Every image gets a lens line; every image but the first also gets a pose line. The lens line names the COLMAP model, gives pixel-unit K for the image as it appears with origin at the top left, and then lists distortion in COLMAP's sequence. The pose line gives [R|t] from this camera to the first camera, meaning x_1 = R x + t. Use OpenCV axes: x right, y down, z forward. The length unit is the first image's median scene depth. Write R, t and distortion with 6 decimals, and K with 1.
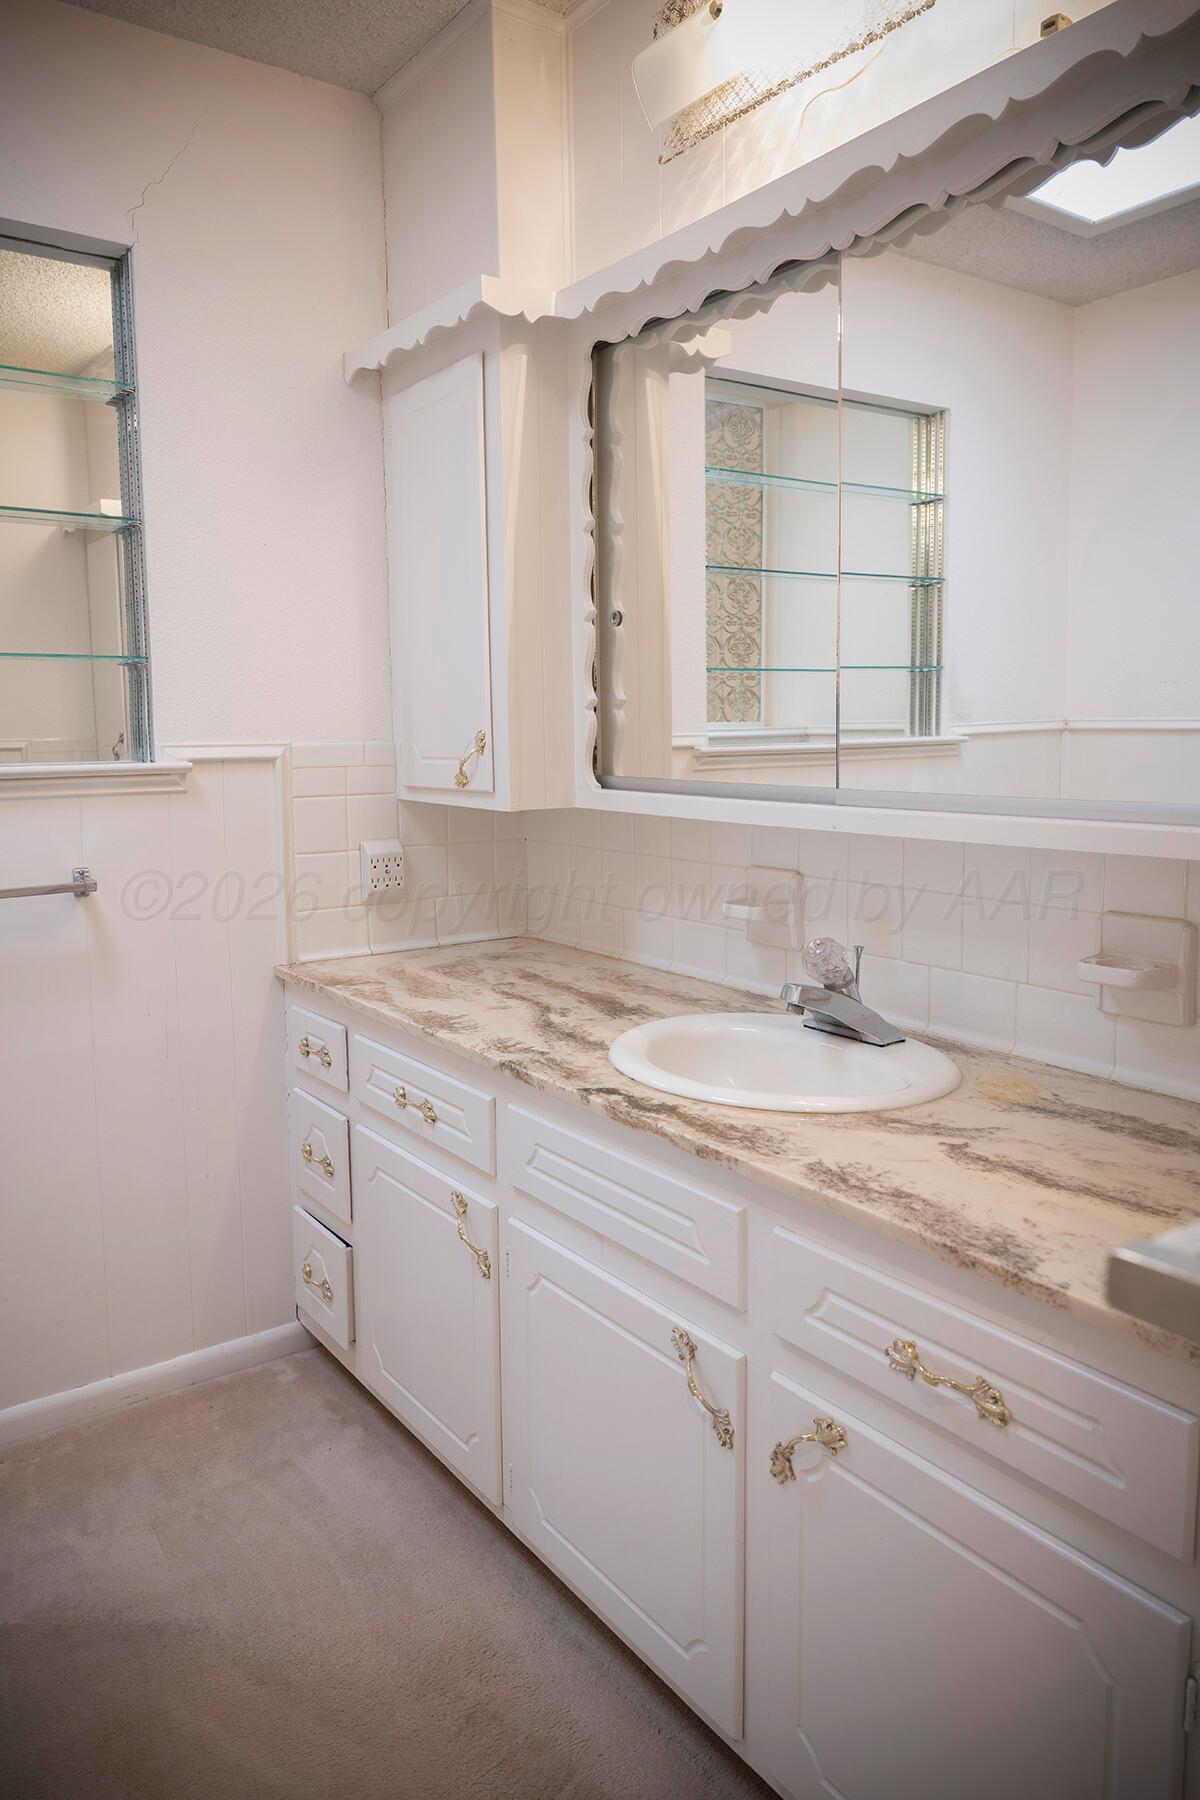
lens RADIAL K [[1255.6, 0, 597.5], [0, 1255.6, 862.8], [0, 0, 1]] dist [0.012501, -0.002082]
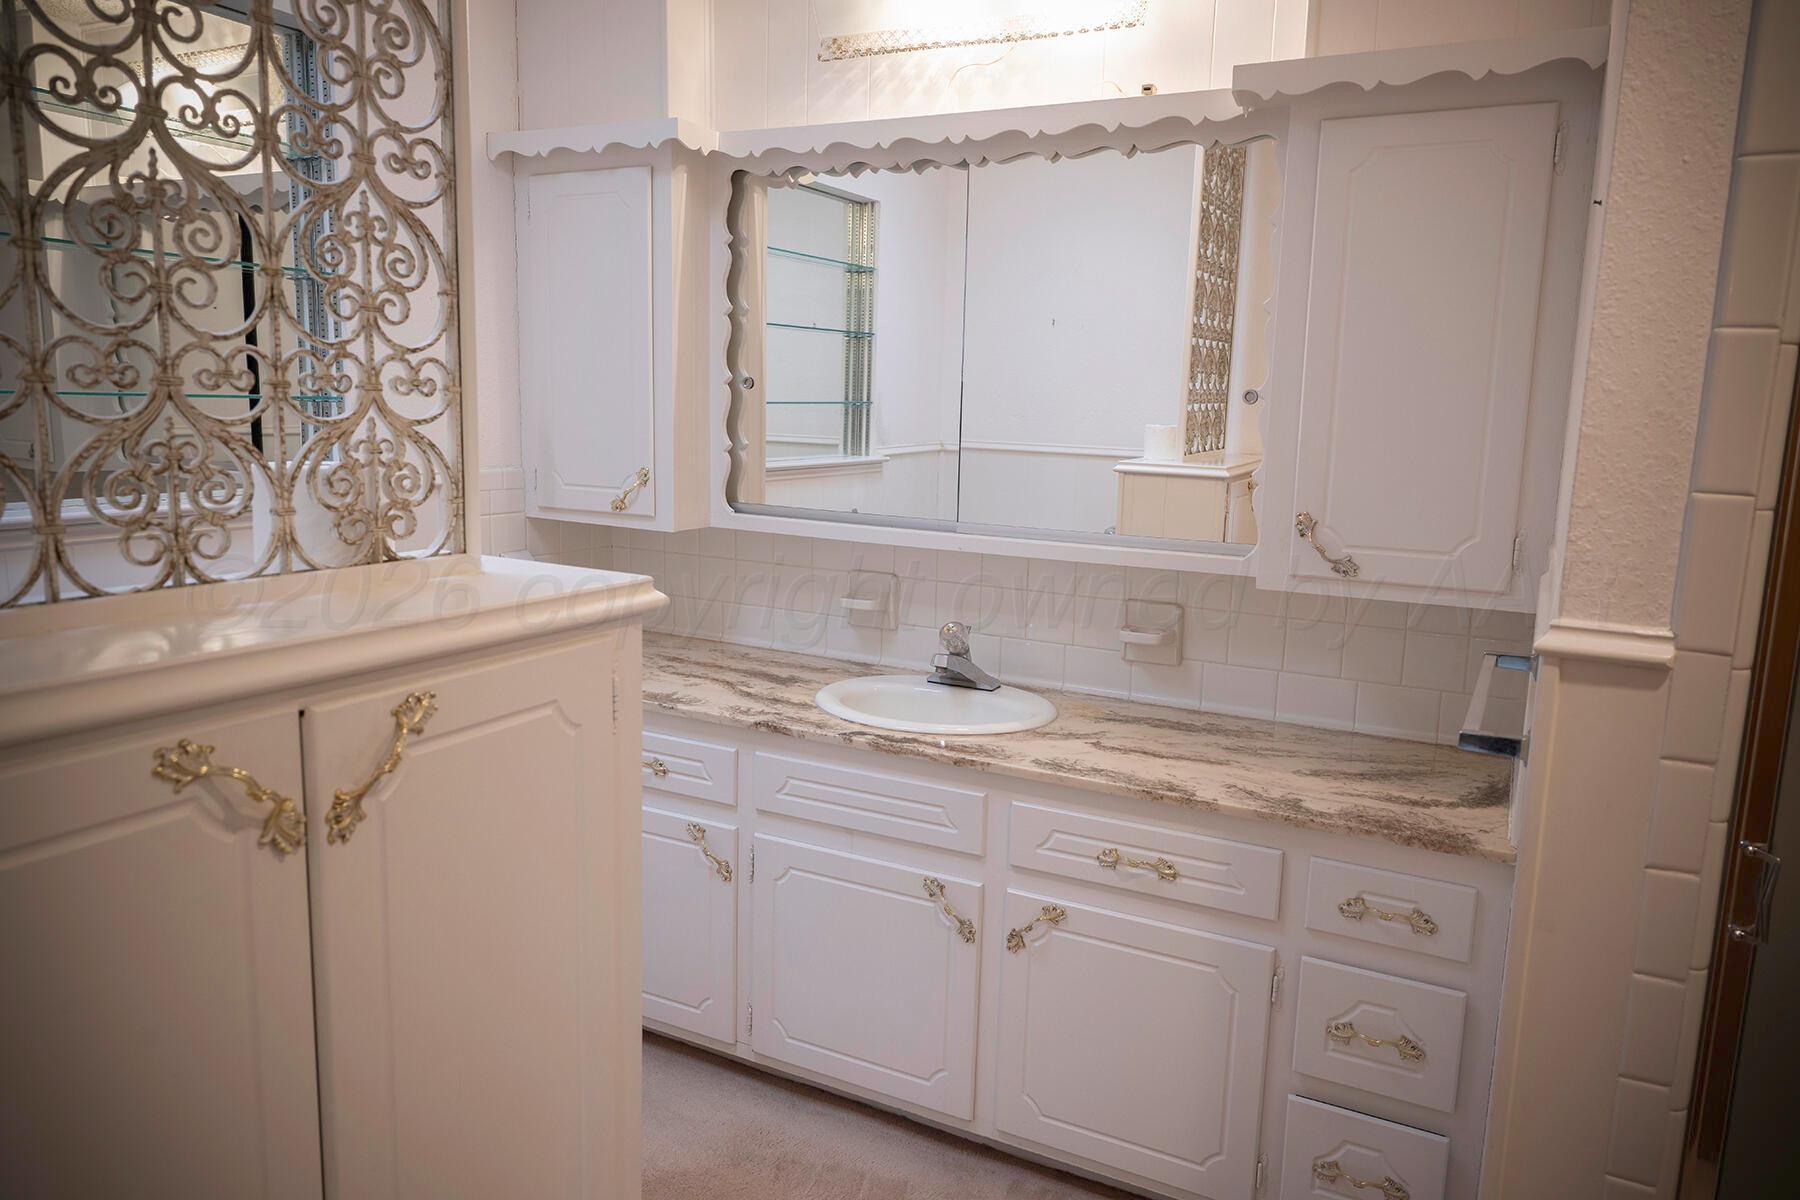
lens RADIAL K [[1220.8, 0, 900.0], [0, 1220.8, 600.0], [0, 0, 1]] dist [-0.003541, 0.002023]
pose [[0.888217, -0.037055, 0.457928, -0.618237], [0.010889, 0.998160, 0.059649, -0.061878], [-0.459296, -0.047994, 0.886986, -0.297094]]
